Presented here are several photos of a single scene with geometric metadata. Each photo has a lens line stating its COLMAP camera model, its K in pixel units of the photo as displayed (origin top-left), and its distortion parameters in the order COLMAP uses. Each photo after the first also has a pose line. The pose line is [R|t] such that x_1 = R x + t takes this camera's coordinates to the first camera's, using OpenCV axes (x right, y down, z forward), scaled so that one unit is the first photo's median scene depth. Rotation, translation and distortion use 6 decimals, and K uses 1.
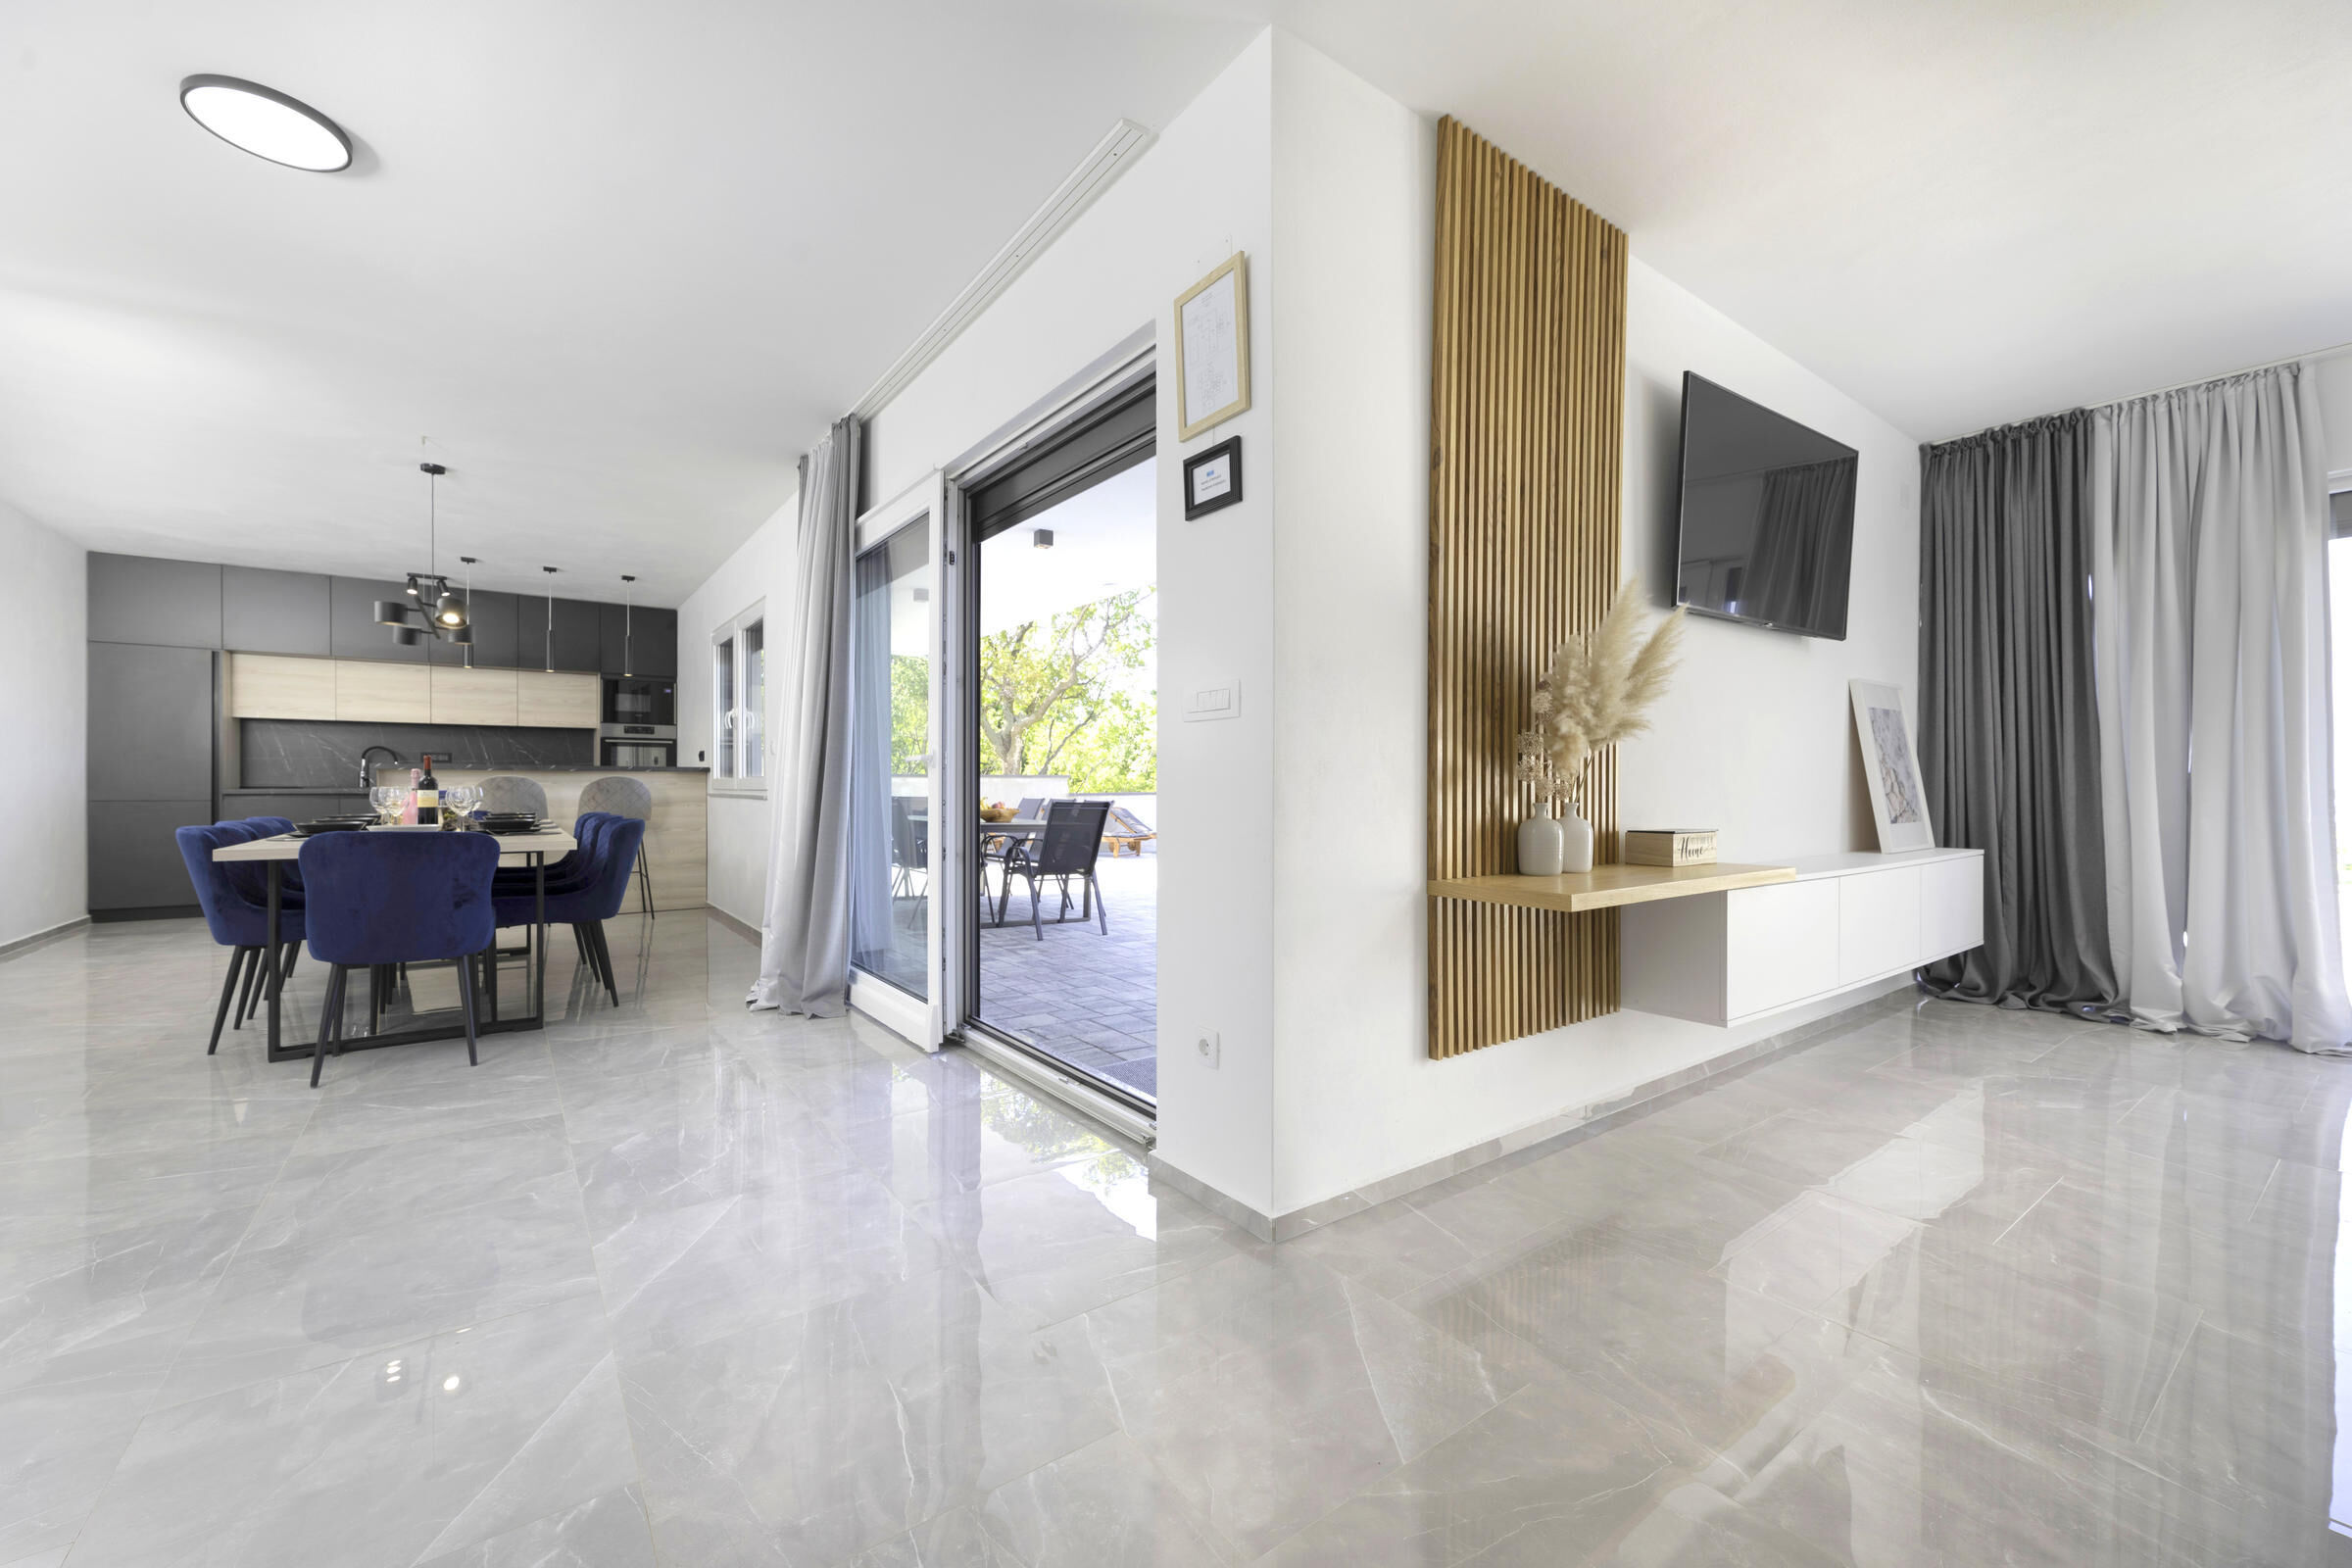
lens RADIAL K [[931.0, 0, 1176.0], [0, 931.0, 784.0], [0, 0, 1]] dist [0.008034, 0.000029]
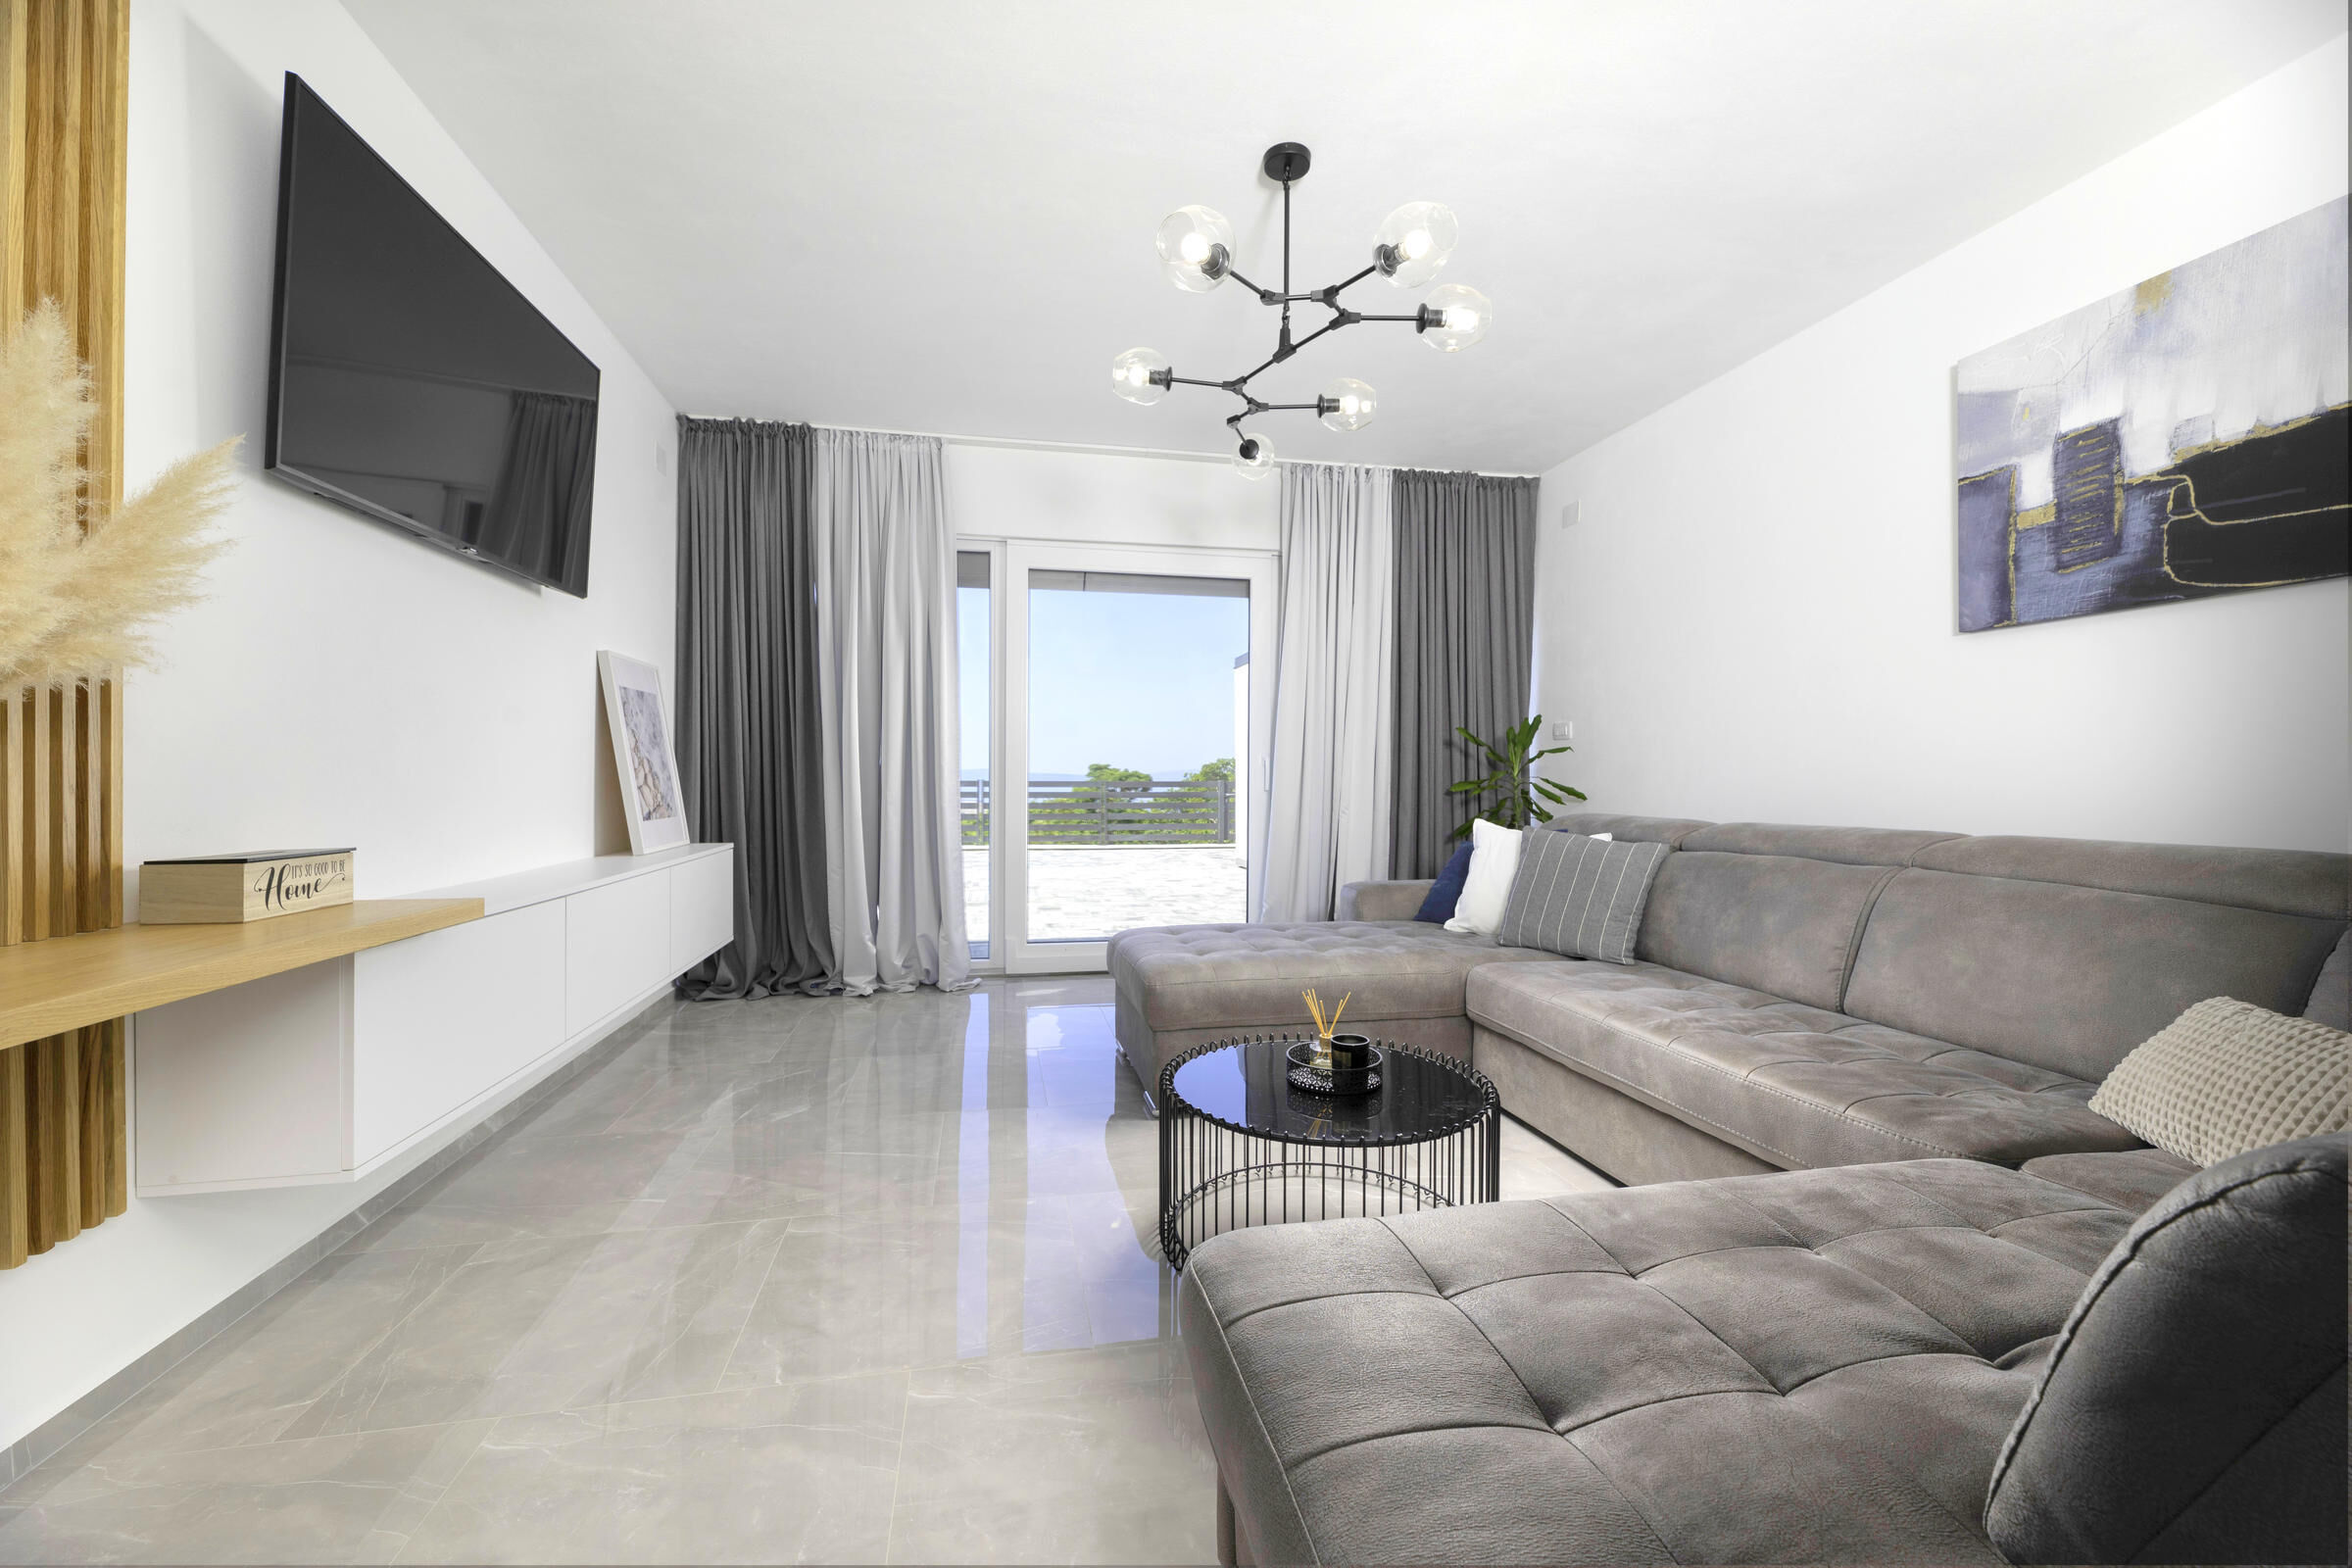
lens RADIAL K [[941.7, 0, 1176.0], [0, 941.7, 784.0], [0, 0, 1]] dist [0.001621, 0.000102]
pose [[0.421567, -0.006202, 0.906776, 0.173547], [-0.001155, 0.999972, 0.007376, 0.000797], [-0.906797, -0.004157, 0.421548, 0.174675]]
